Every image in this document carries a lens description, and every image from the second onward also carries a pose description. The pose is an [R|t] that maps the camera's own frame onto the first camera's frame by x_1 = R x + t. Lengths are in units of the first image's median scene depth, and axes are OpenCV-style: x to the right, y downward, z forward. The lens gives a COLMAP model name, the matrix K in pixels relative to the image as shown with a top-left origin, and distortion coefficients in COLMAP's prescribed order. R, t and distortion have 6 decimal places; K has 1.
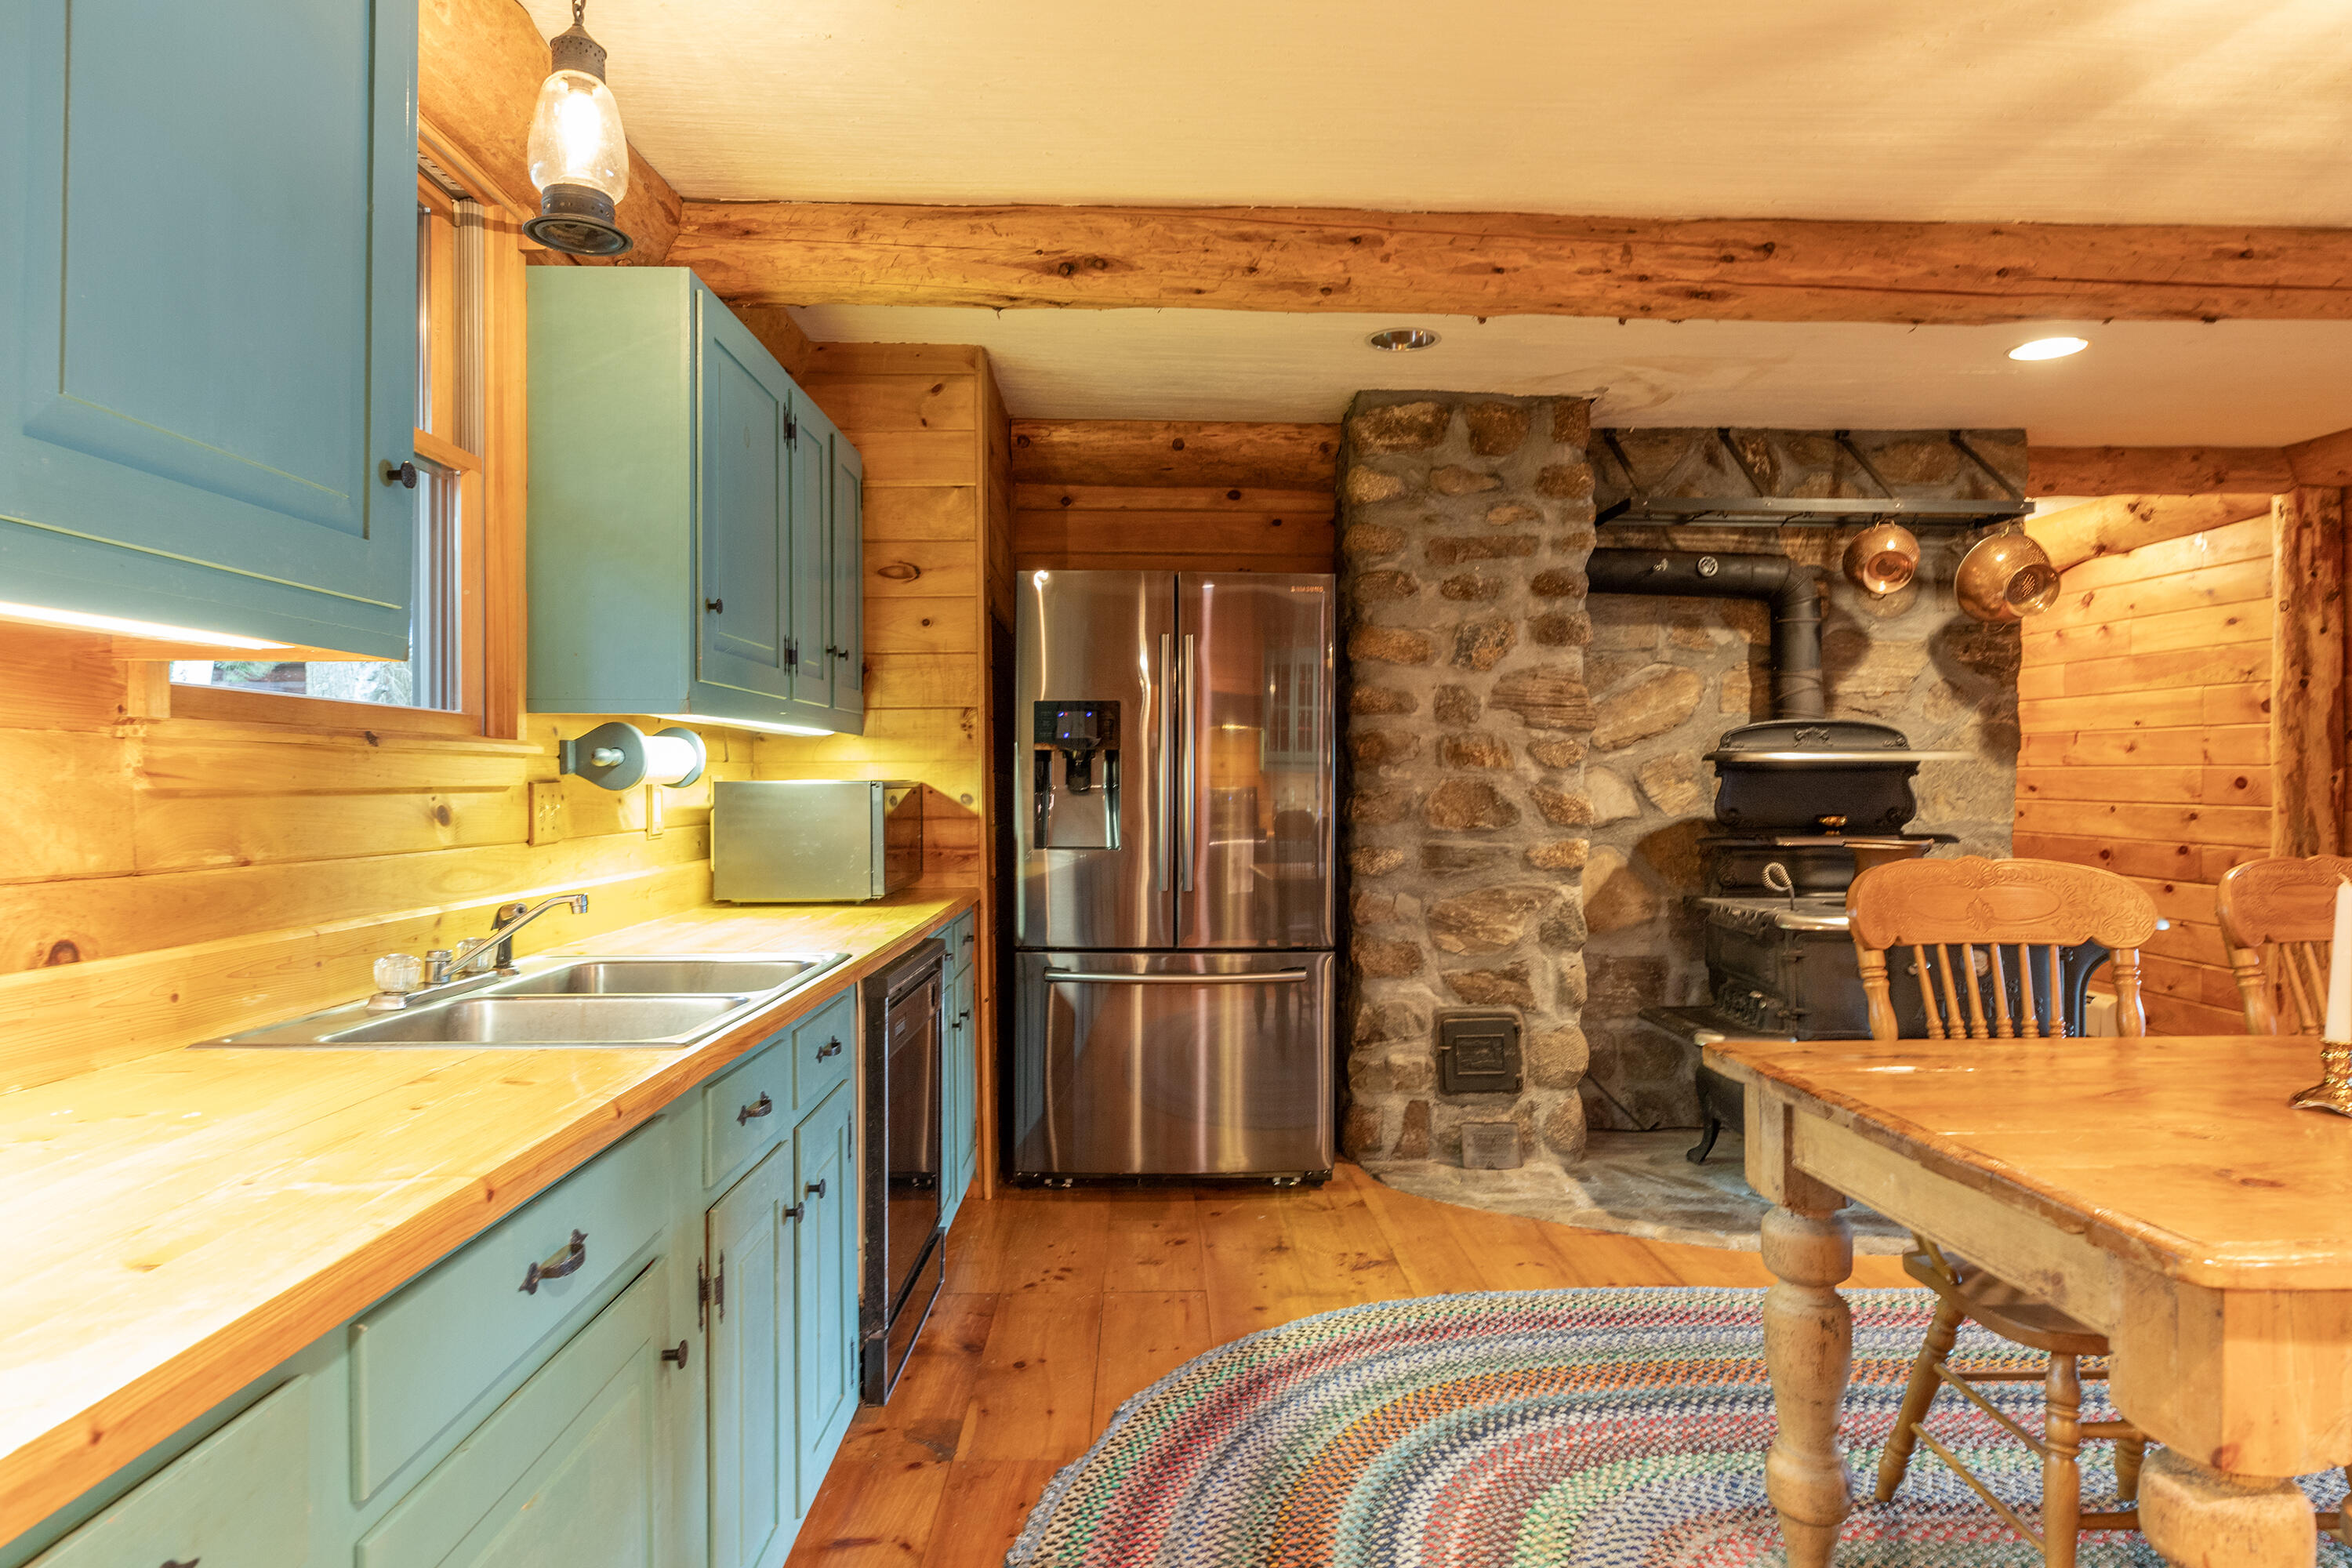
lens RADIAL K [[1308.6, 0, 1183.0], [0, 1308.6, 785.4], [0, 0, 1]] dist [-0.013379, 0.000472]
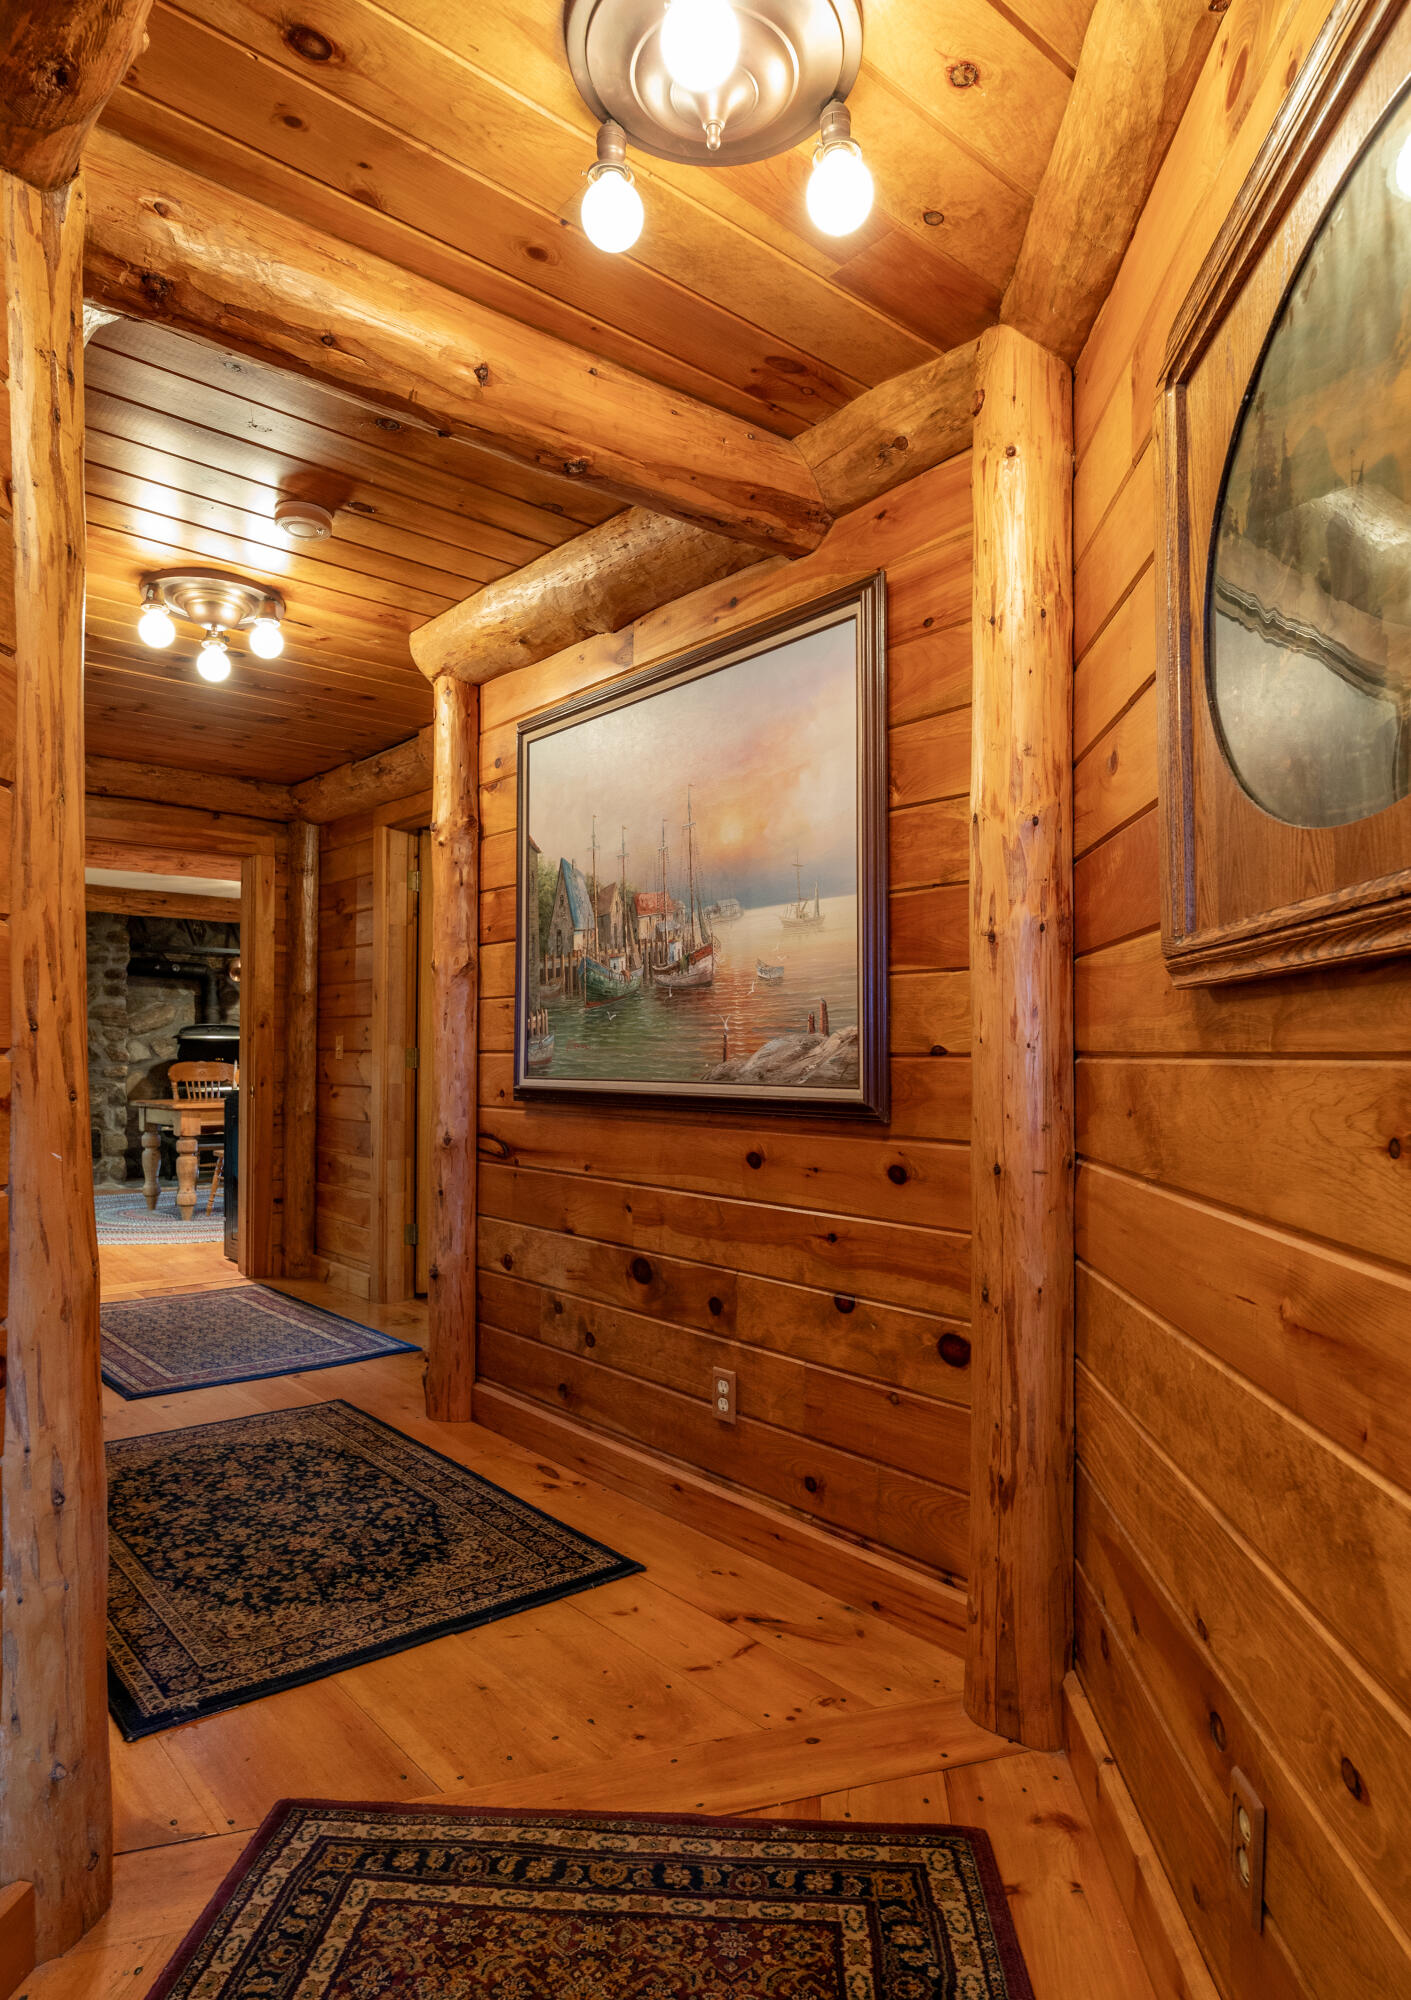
lens RADIAL K [[1194.7, 0, 686.1], [0, 1194.7, 1062.0], [0, 0, 1]] dist [-0.009389, -0.001509]
pose [[0.787736, -0.000862, 0.616013, -0.300646], [-0.000338, 0.999998, 0.001832, 0.026190], [-0.616013, -0.001651, 0.787734, -1.649210]]
